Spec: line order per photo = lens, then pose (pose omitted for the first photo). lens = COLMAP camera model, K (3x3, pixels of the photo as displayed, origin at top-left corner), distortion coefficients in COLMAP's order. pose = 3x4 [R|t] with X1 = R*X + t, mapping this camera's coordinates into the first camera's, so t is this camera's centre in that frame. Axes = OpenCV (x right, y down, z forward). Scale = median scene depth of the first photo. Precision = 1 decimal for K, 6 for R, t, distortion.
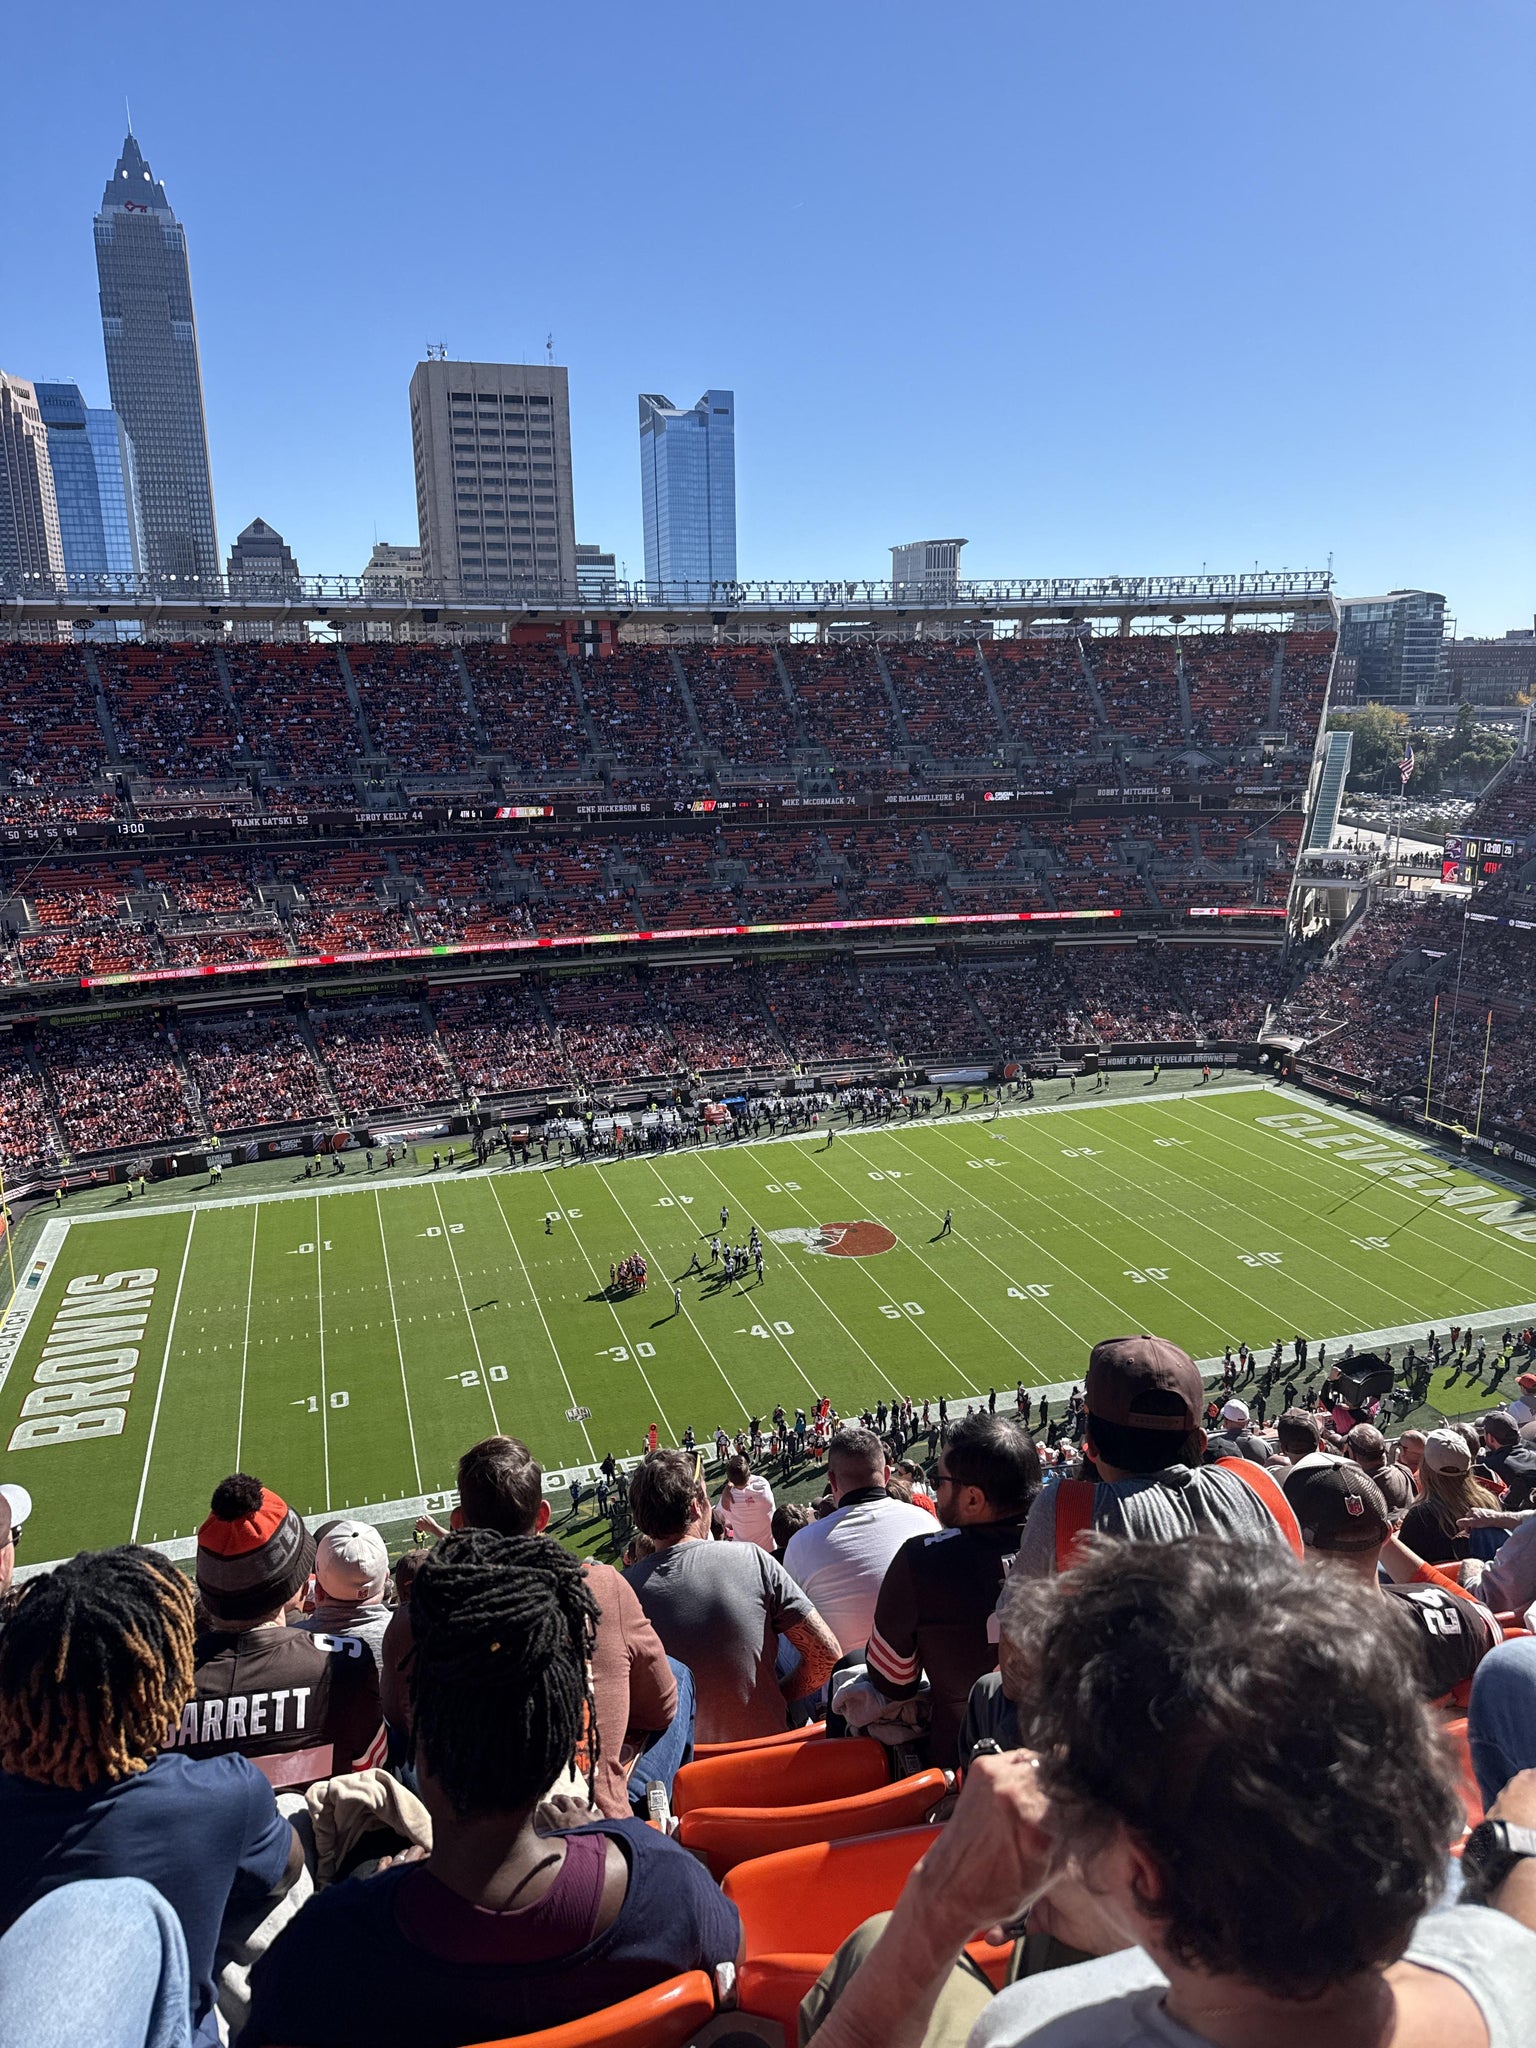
lens RADIAL K [[1432.6, 0, 759.9], [0, 1432.6, 1039.7], [0, 0, 1]] dist [0.086638, -0.117910]
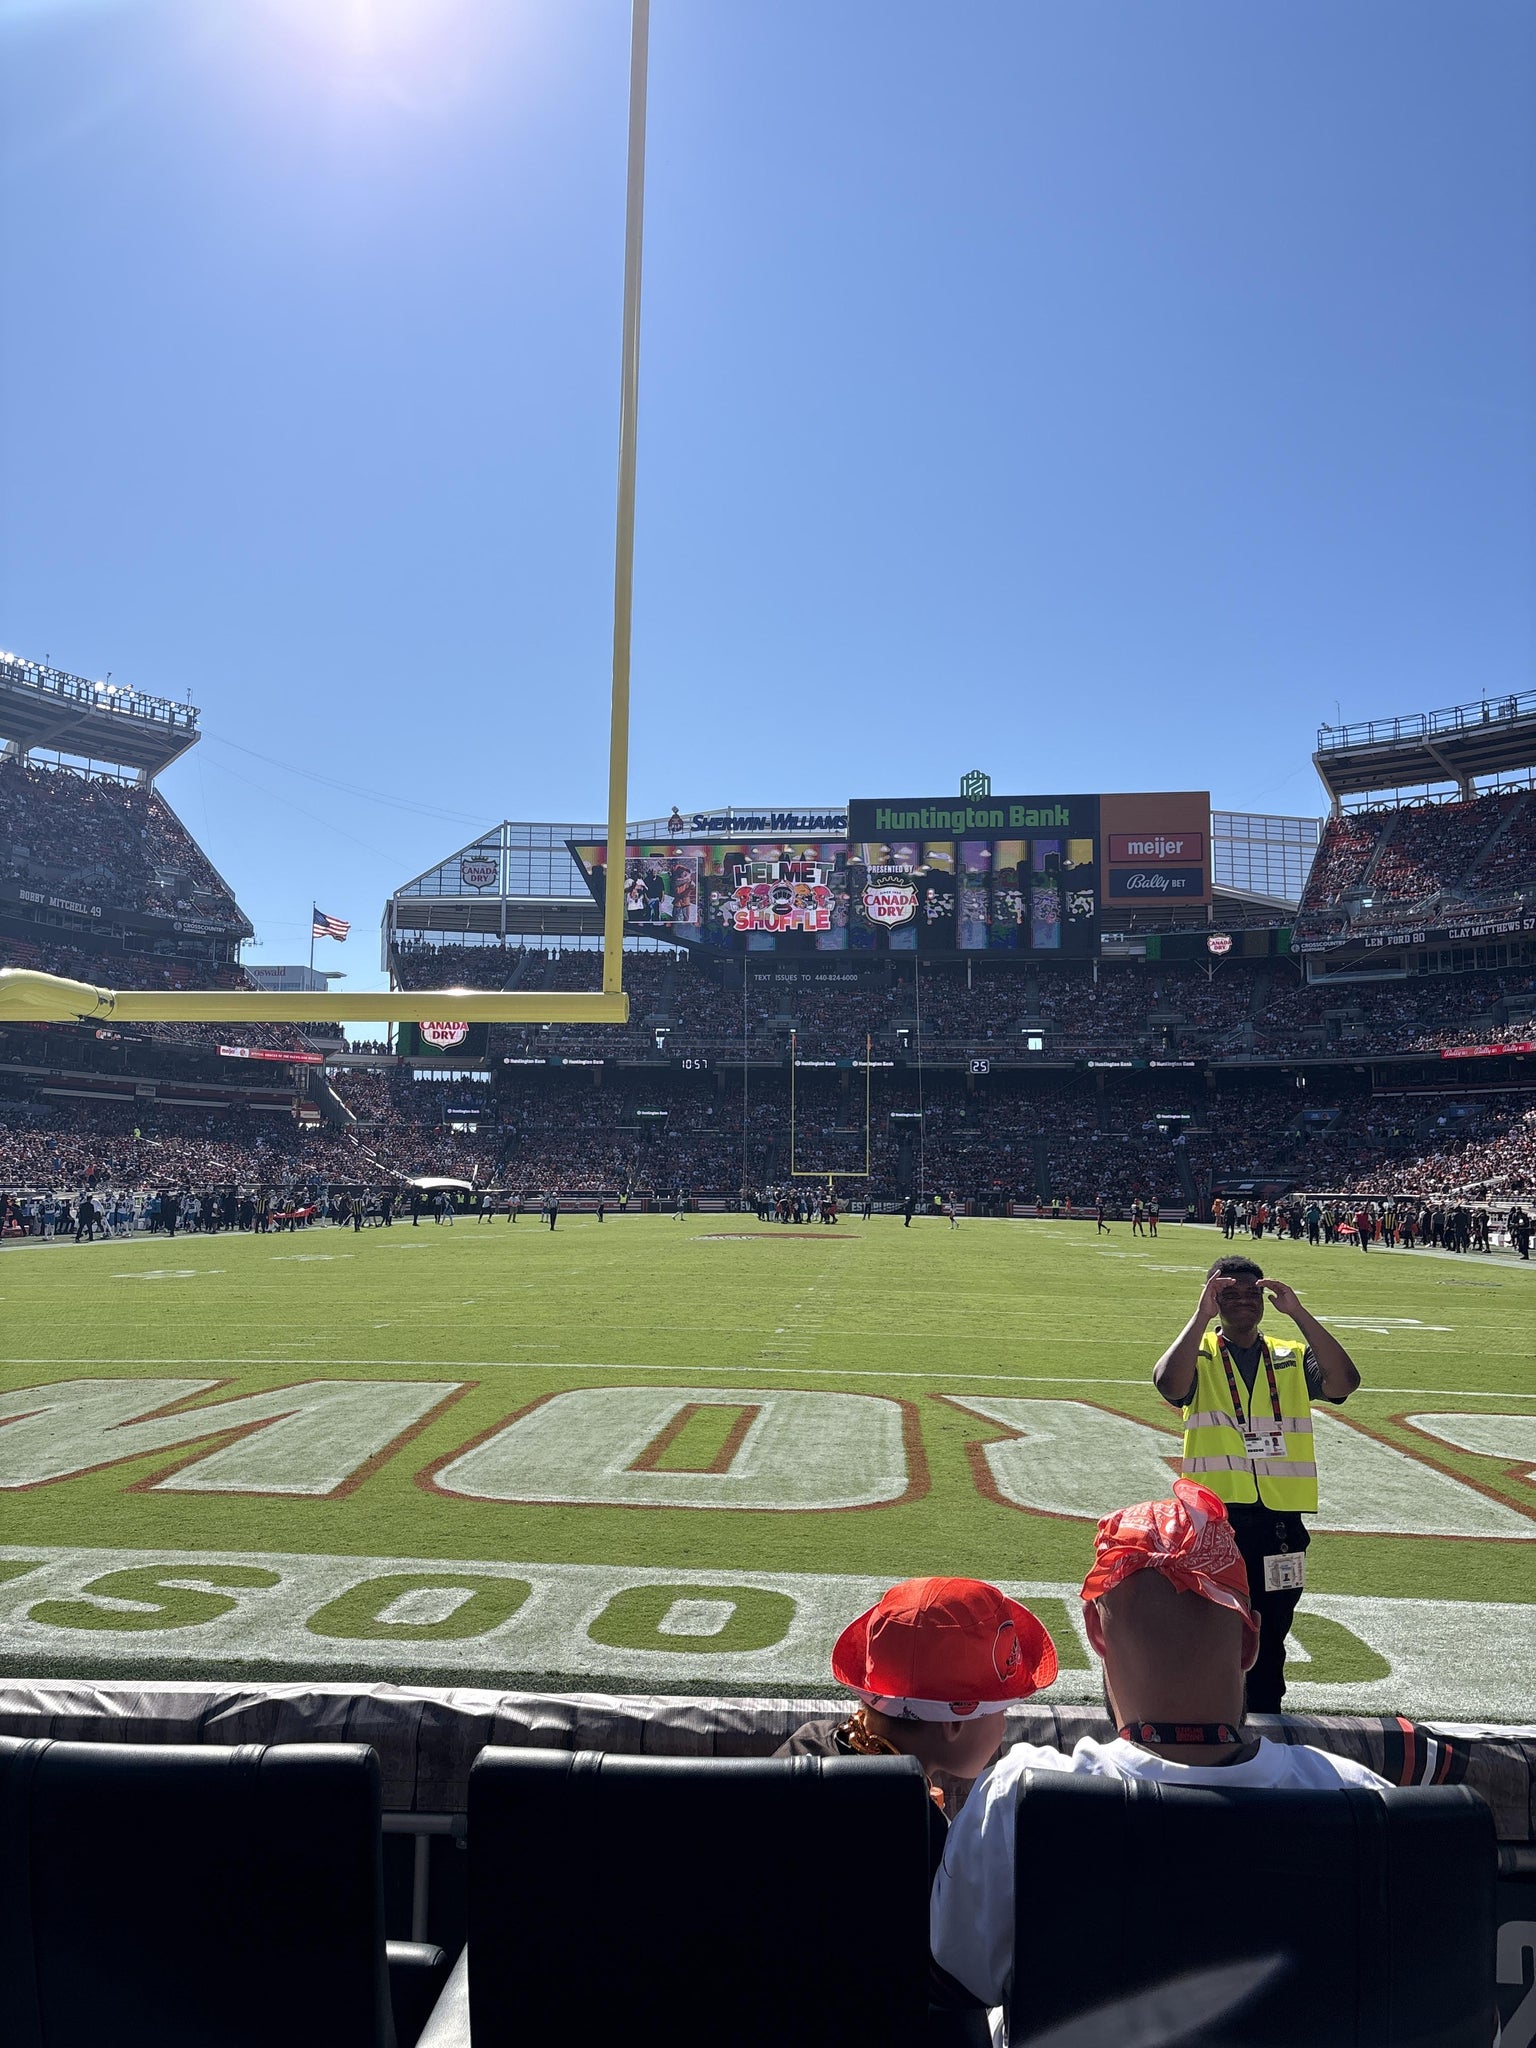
lens RADIAL K [[1545.6, 0, 765.2], [0, 1545.6, 980.5], [0, 0, 1]] dist [0.058932, -0.044473]
pose [[0.373586, 0.143962, 0.916356, -0.354388], [0.207460, 0.949891, -0.233809, 0.130170], [-0.904099, 0.277455, 0.324999, 0.554442]]
